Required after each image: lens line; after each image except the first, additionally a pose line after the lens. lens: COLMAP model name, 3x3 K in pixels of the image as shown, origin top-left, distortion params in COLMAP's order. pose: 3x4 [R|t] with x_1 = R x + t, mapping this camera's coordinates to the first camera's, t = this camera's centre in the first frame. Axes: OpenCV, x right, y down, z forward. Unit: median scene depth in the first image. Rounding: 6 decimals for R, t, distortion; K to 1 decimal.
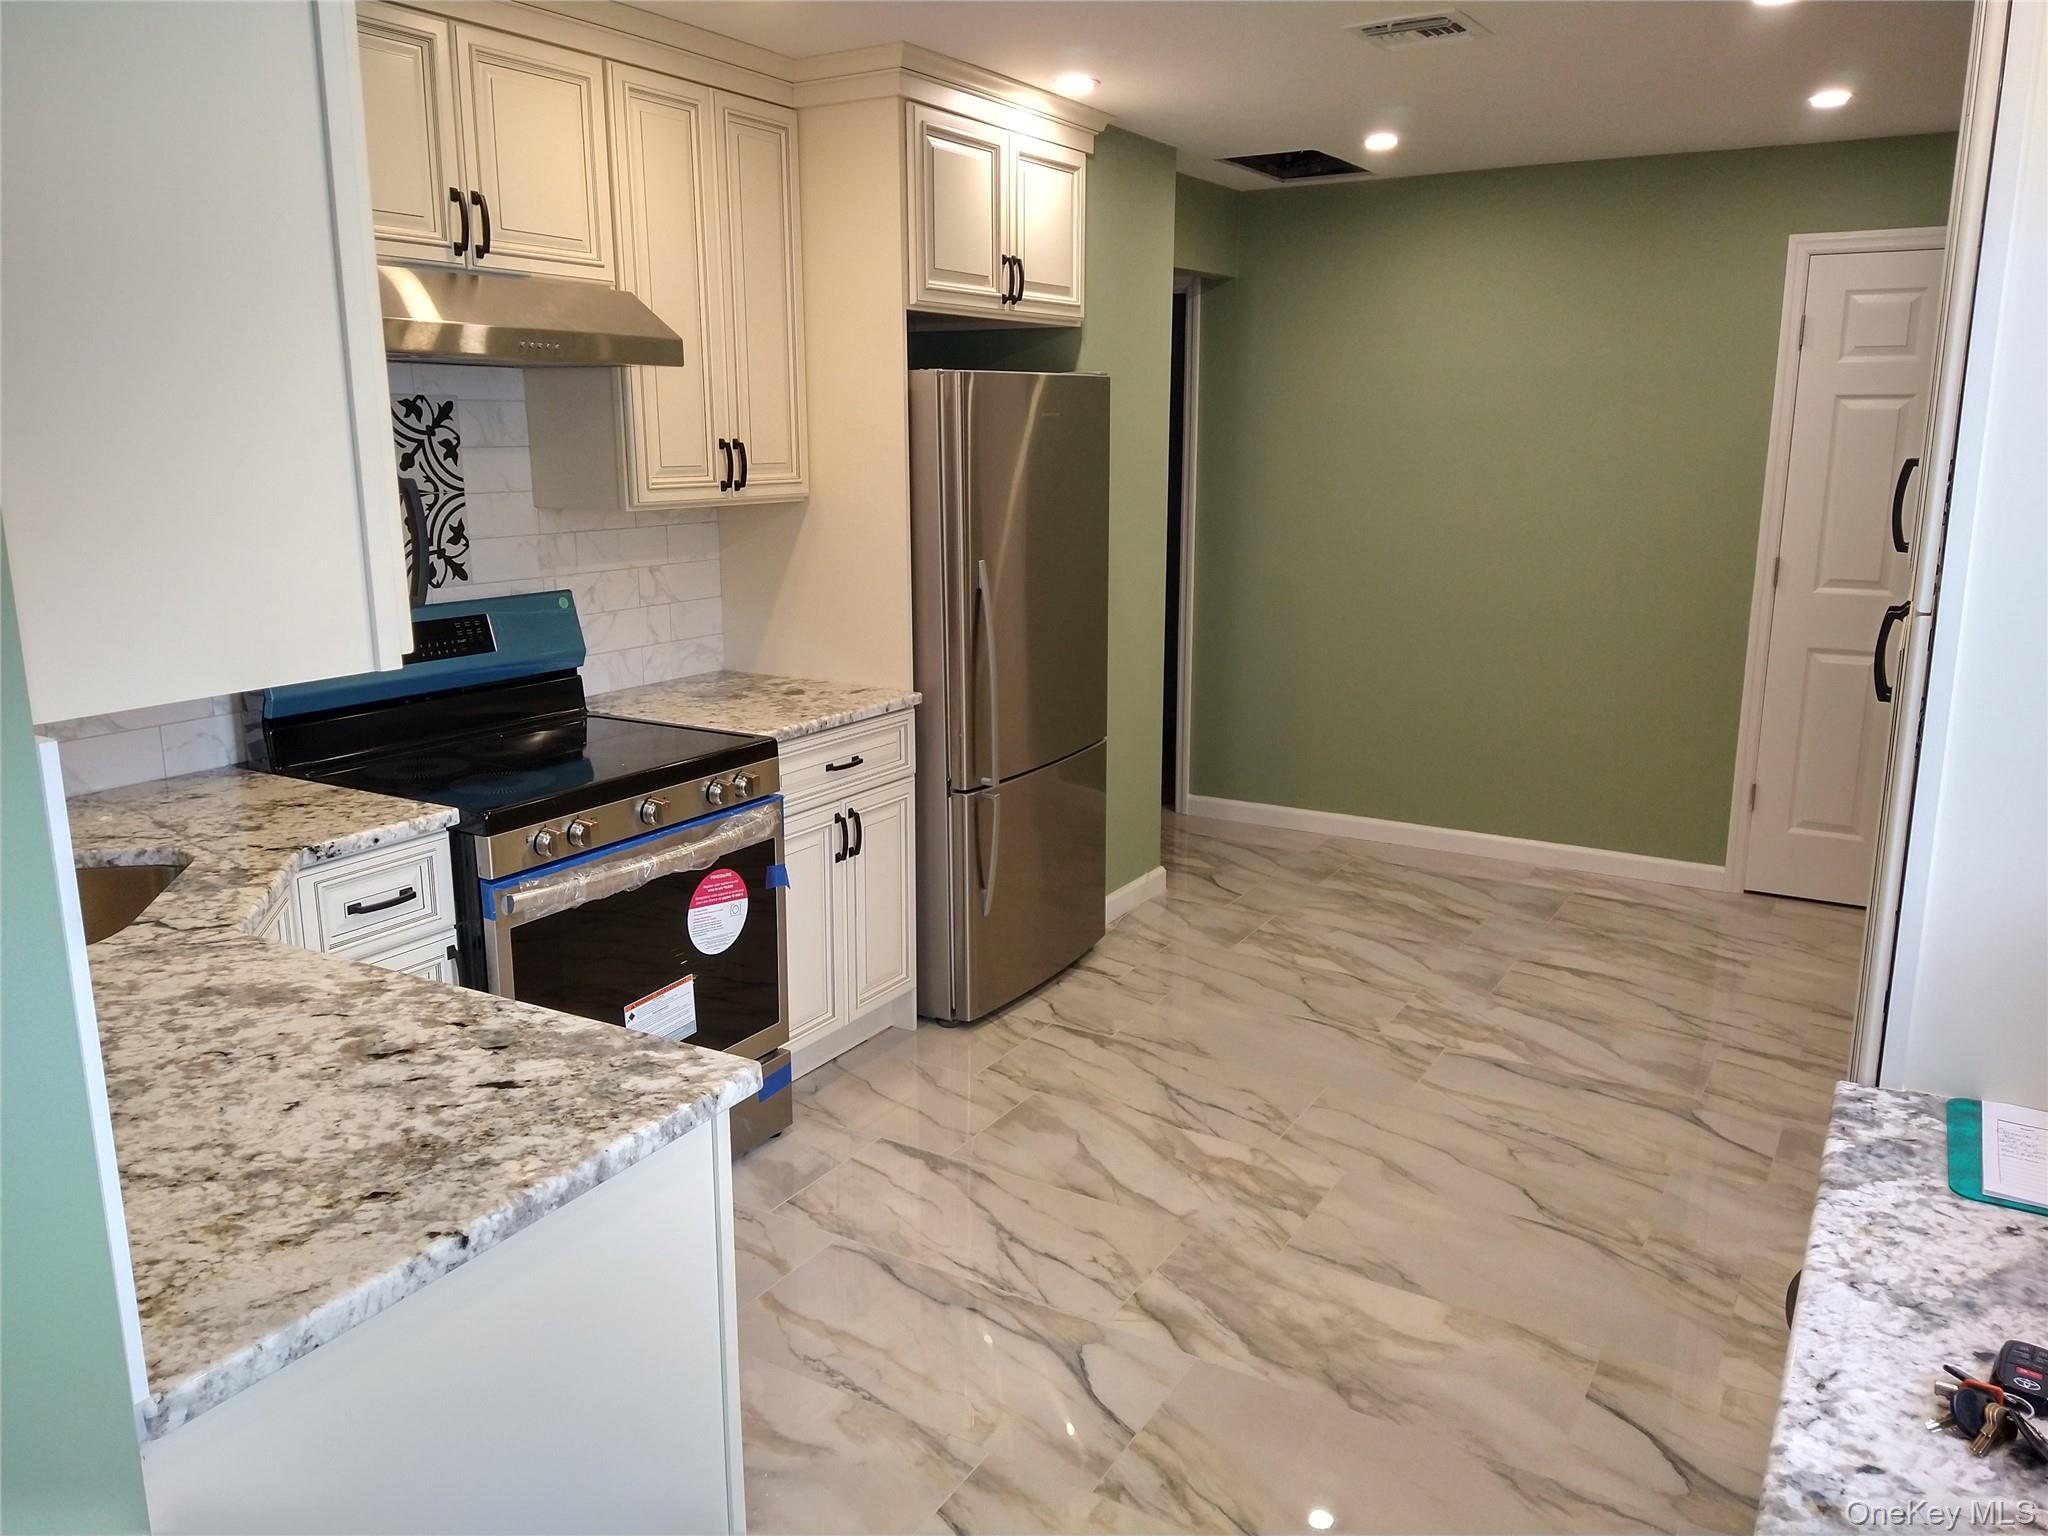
lens RADIAL K [[1545.9, 0, 1024.0], [0, 1545.9, 768.0], [0, 0, 1]] dist [0.070831, -0.000761]
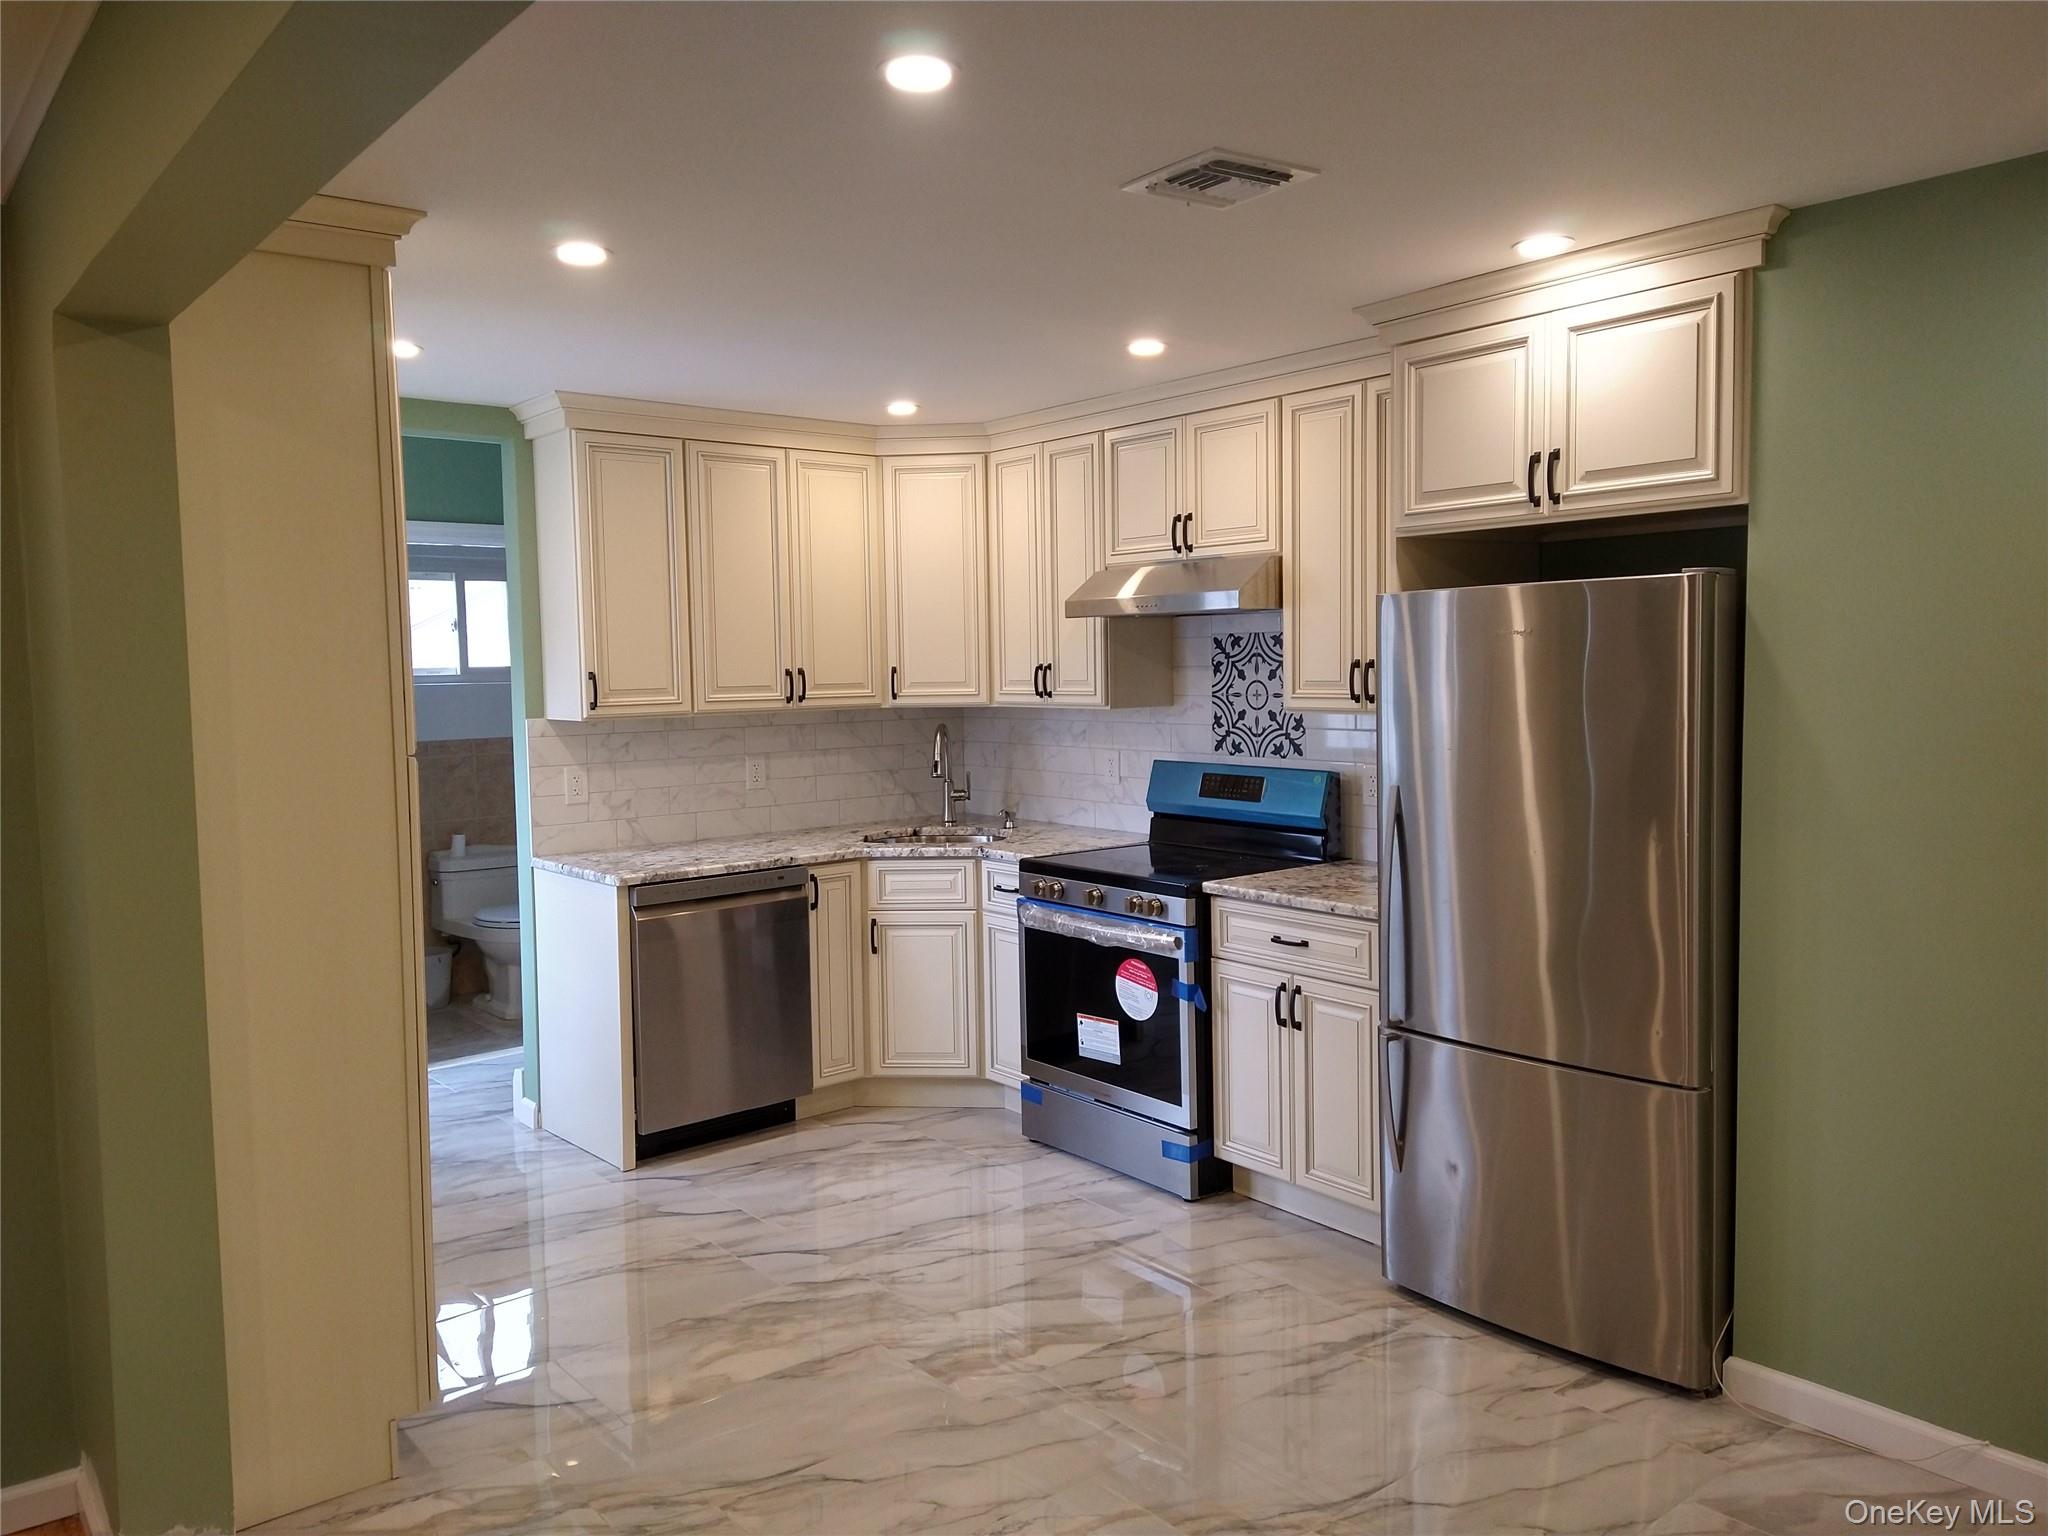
lens RADIAL K [[1545.9, 0, 1024.0], [0, 1545.9, 768.0], [0, 0, 1]] dist [0.070831, -0.000761]
pose [[-0.364374, 0.074673, -0.928254, 1.074421], [-0.184832, 0.971150, 0.150677, -0.281157], [0.912726, 0.226474, -0.340060, 1.272082]]
